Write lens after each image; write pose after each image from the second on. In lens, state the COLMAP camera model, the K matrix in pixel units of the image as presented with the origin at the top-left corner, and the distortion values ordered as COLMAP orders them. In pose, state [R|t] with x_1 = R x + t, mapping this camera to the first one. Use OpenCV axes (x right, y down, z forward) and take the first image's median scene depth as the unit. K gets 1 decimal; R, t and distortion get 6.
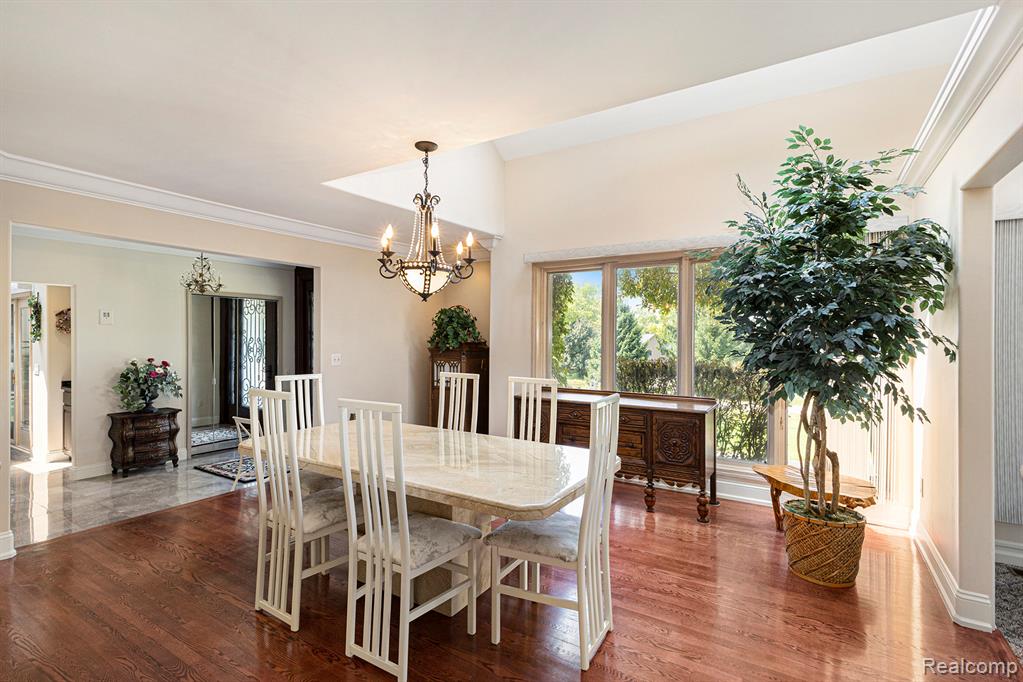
lens RADIAL K [[490.6, 0, 513.2], [0, 490.6, 337.3], [0, 0, 1]] dist [-0.001174, -0.000058]
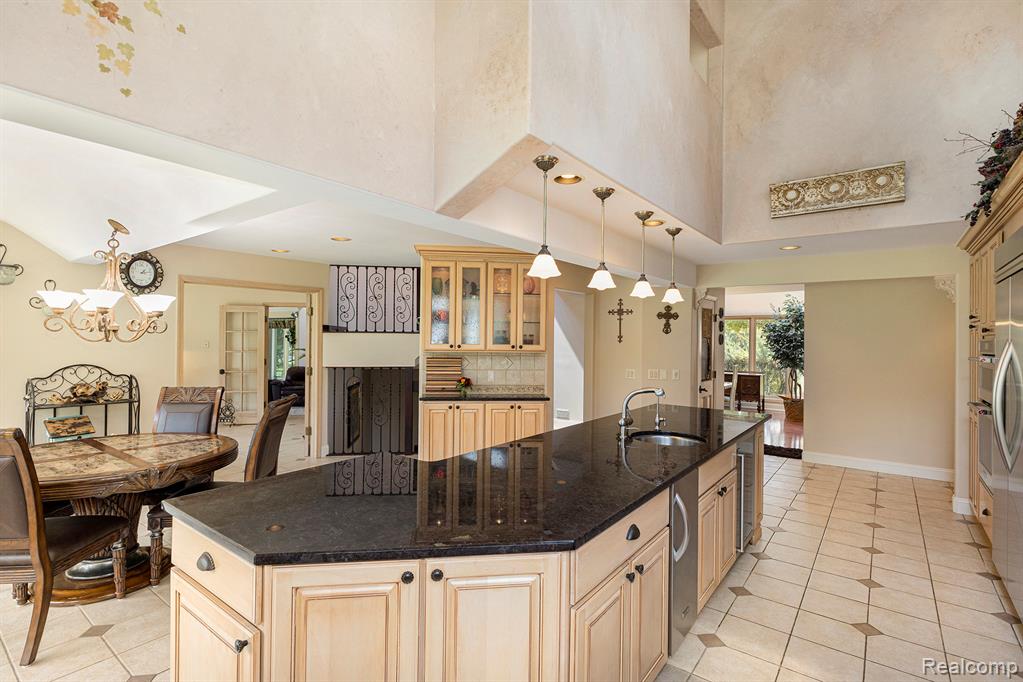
lens RADIAL K [[490.6, 0, 513.2], [0, 490.6, 337.3], [0, 0, 1]] dist [-0.001174, -0.000058]
pose [[0.995911, 0.008205, -0.089962, -0.853016], [-0.008075, 0.999966, 0.001810, -0.068534], [0.089974, -0.001076, 0.995944, -2.136467]]
